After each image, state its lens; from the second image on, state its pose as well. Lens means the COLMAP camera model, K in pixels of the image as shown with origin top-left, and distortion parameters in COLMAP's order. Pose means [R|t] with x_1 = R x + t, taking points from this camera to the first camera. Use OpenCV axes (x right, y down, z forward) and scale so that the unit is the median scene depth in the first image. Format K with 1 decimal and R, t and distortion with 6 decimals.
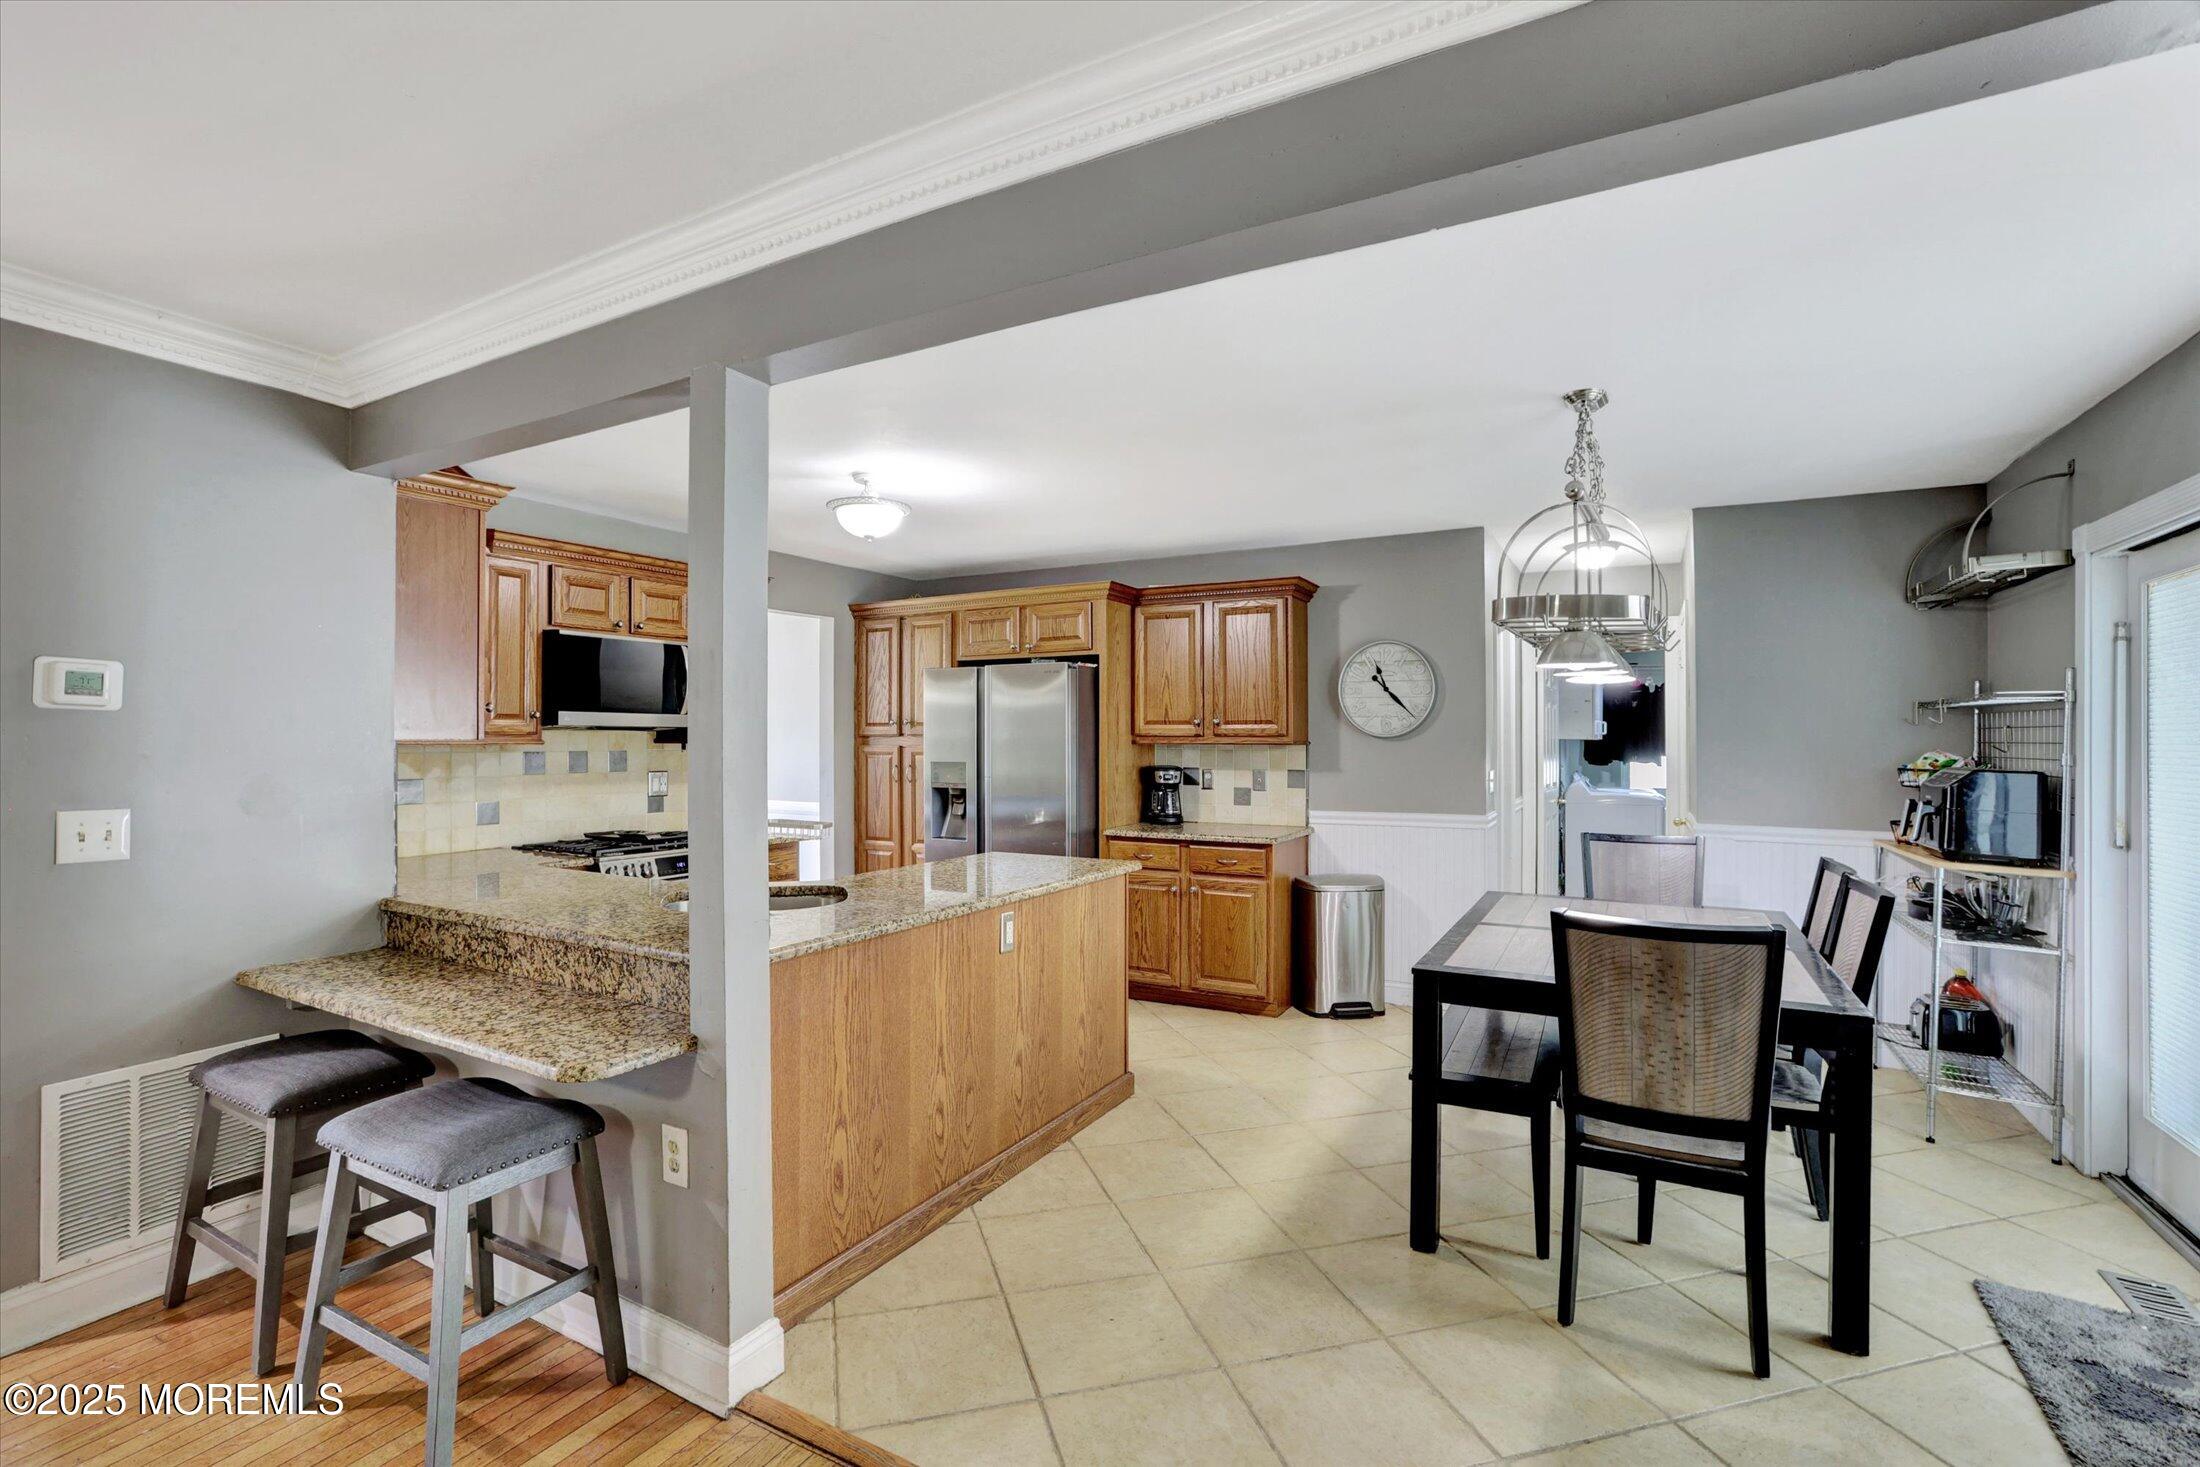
lens RADIAL K [[1004.9, 0, 1101.0], [0, 1004.9, 728.6], [0, 0, 1]] dist [-0.057836, 0.027960]
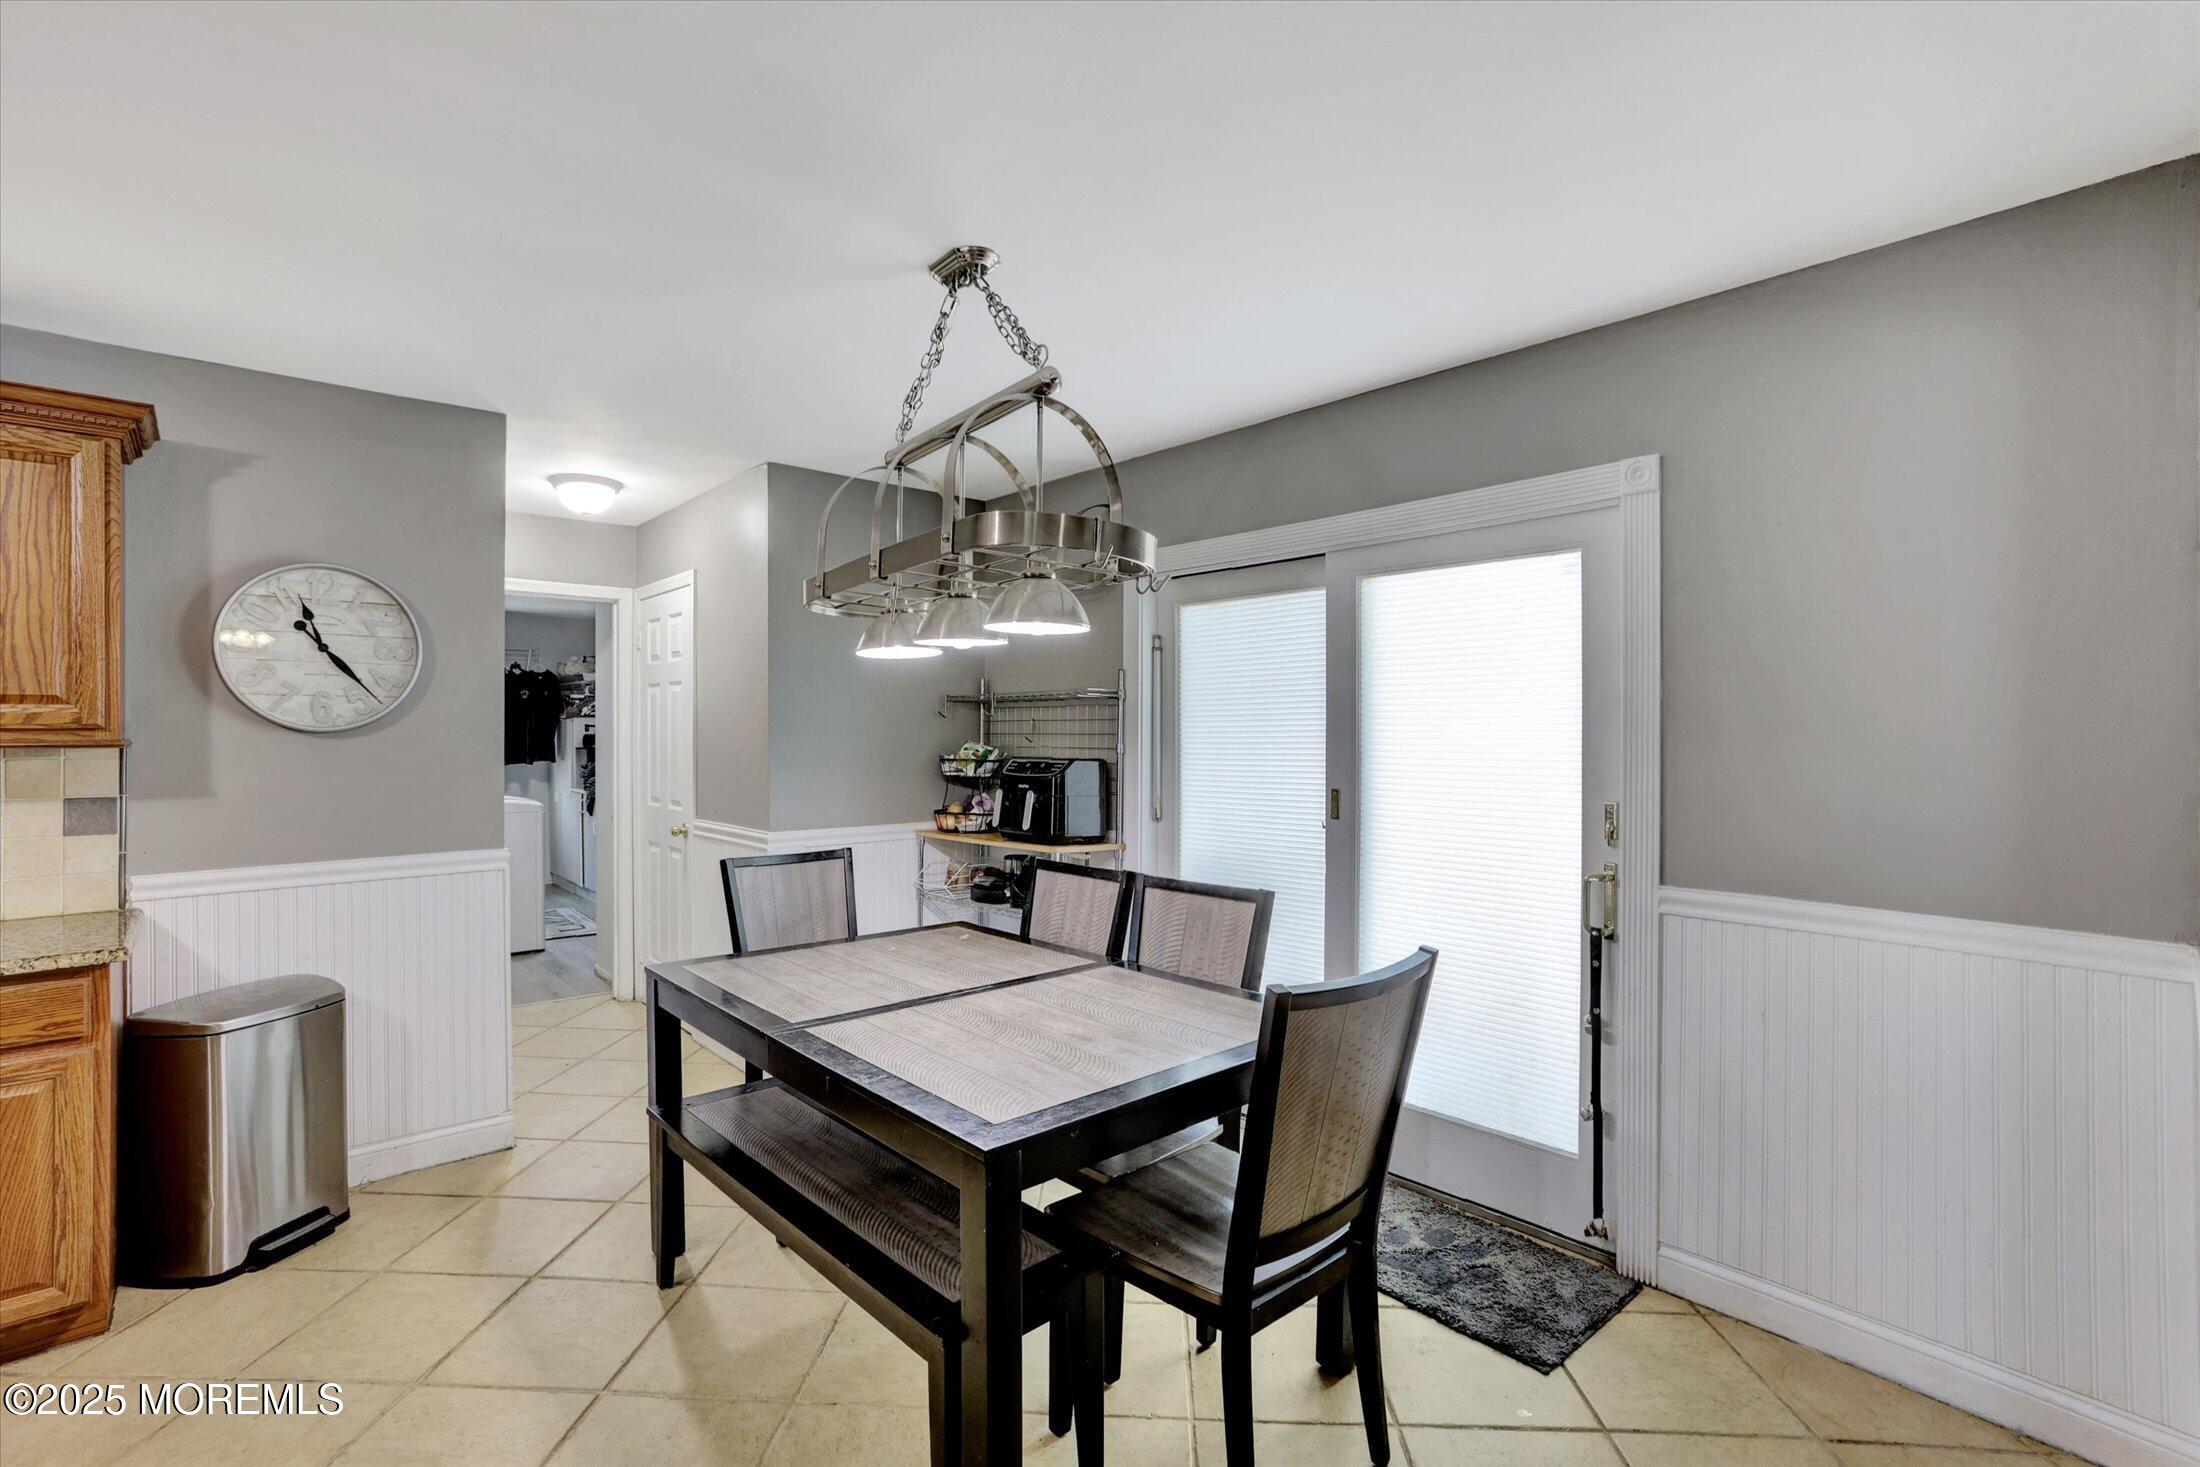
lens RADIAL K [[984.1, 0, 1090.3], [0, 984.1, 726.8], [0, 0, 1]] dist [-0.017655, 0.000056]
pose [[0.330437, 0.000861, 0.943828, -0.097704], [-0.004386, 0.999990, 0.000623, 0.003867], [-0.943818, -0.004346, 0.330438, 0.410757]]
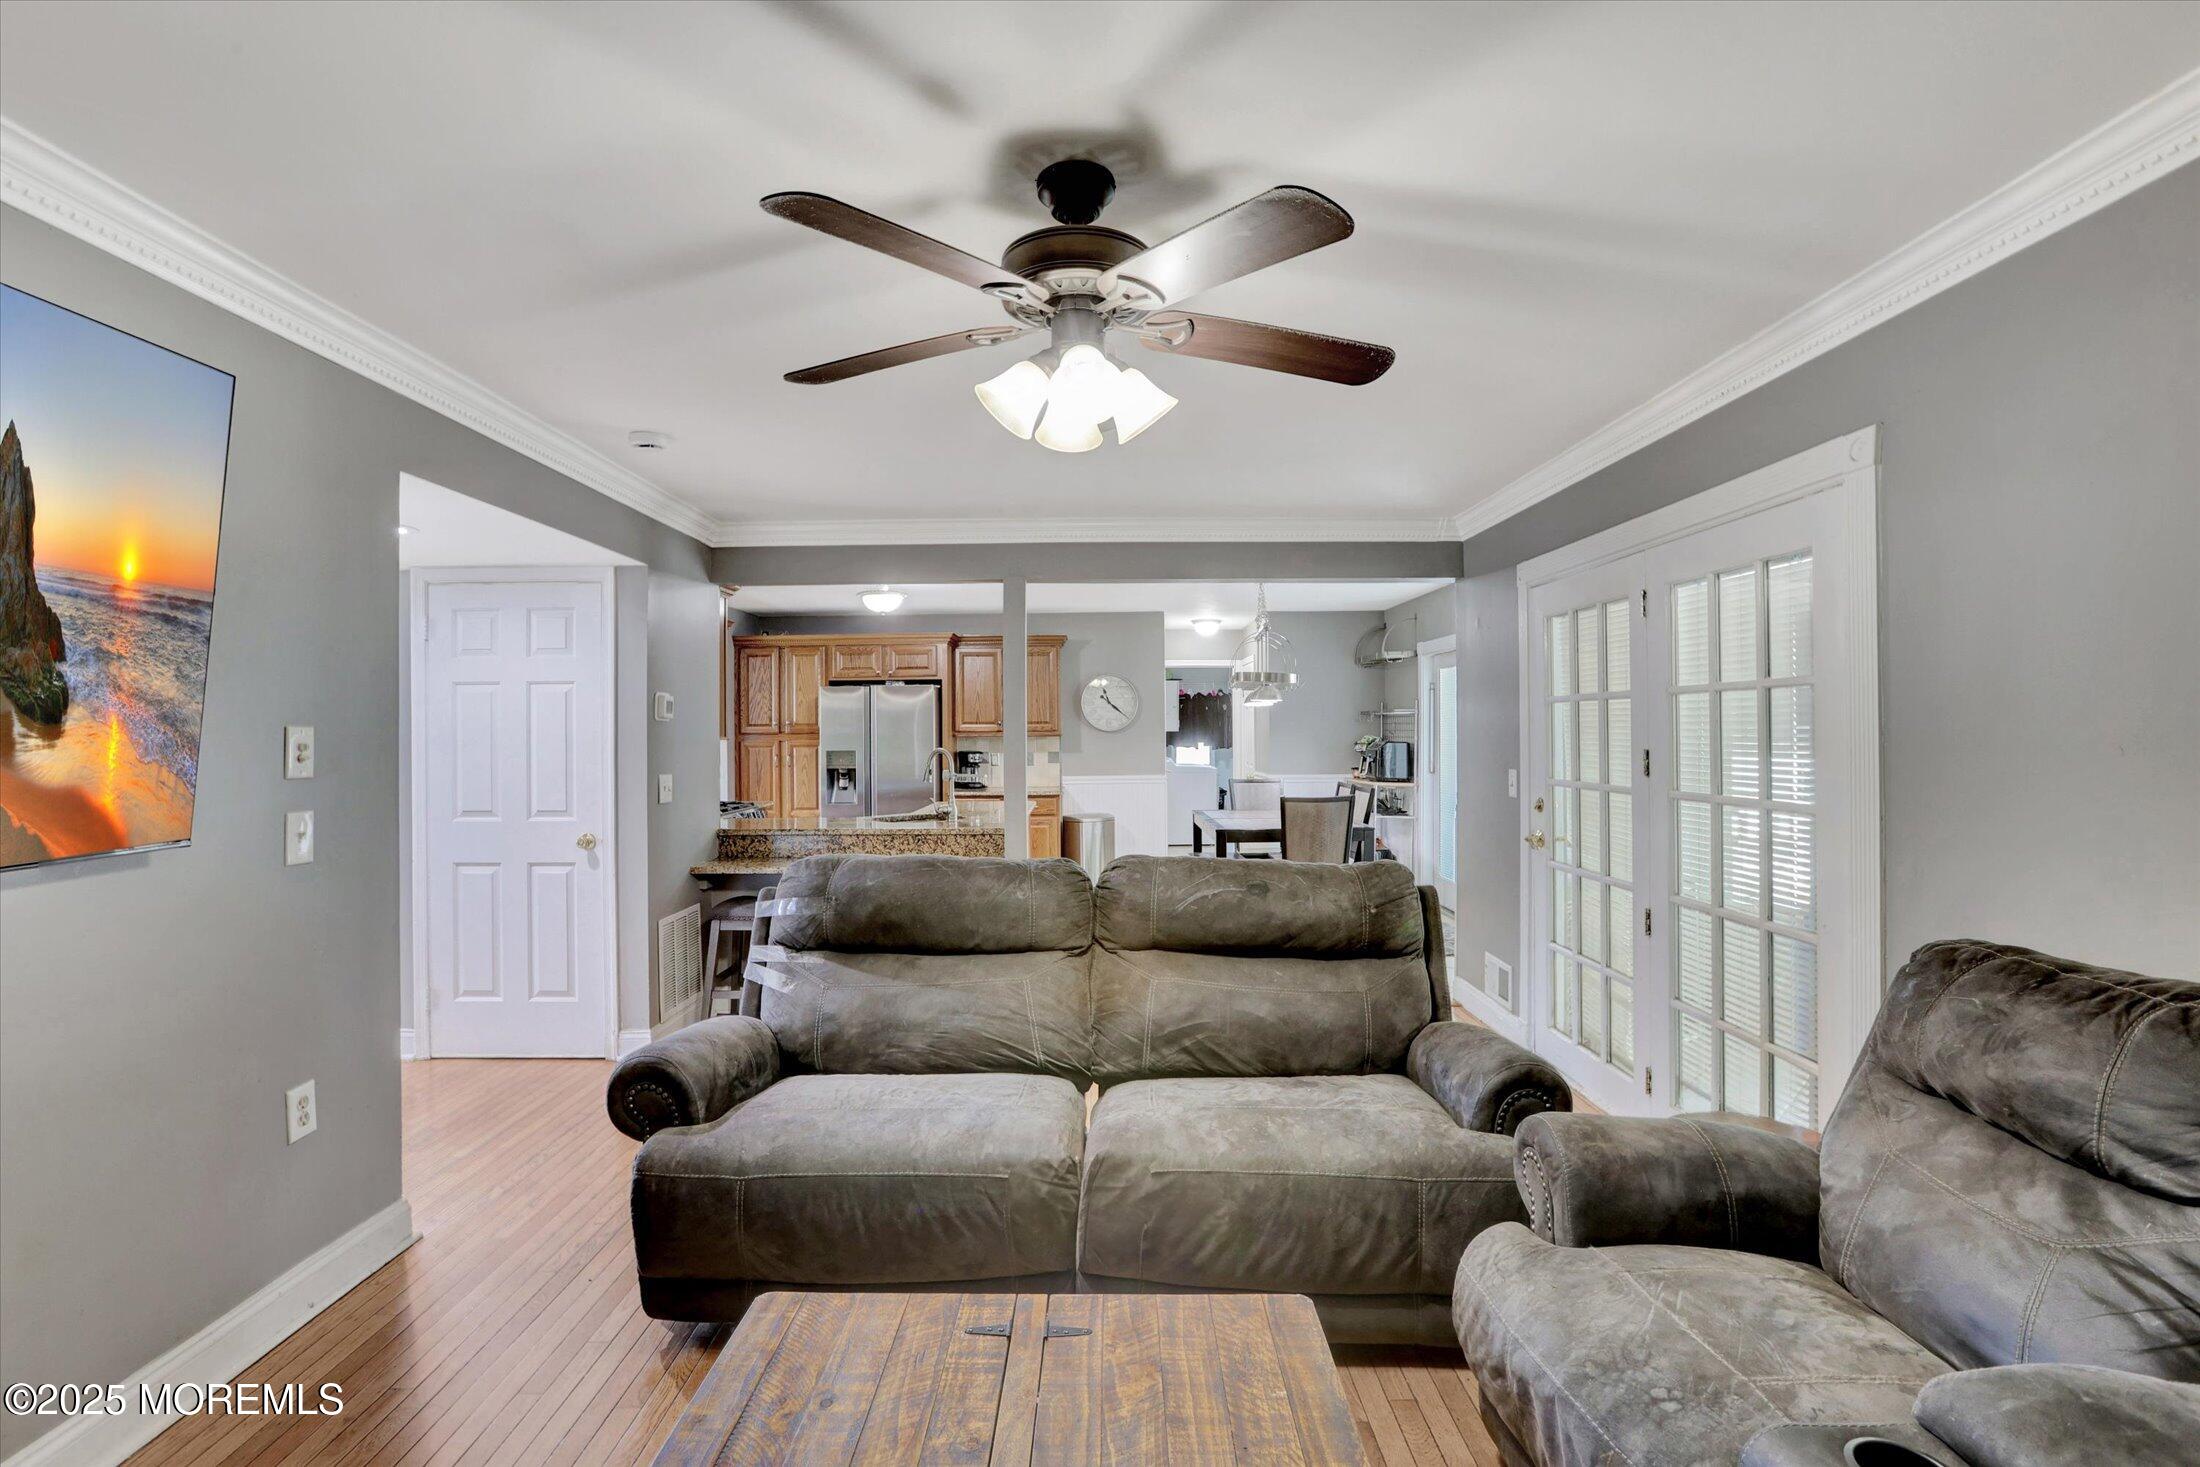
lens RADIAL K [[1004.9, 0, 1101.0], [0, 1004.9, 728.6], [0, 0, 1]] dist [-0.057836, 0.027960]
pose [[0.868333, -0.009946, 0.495883, -0.593399], [0.008130, 0.999950, 0.005820, -0.005360], [-0.495916, -0.001023, 0.868370, -0.496121]]
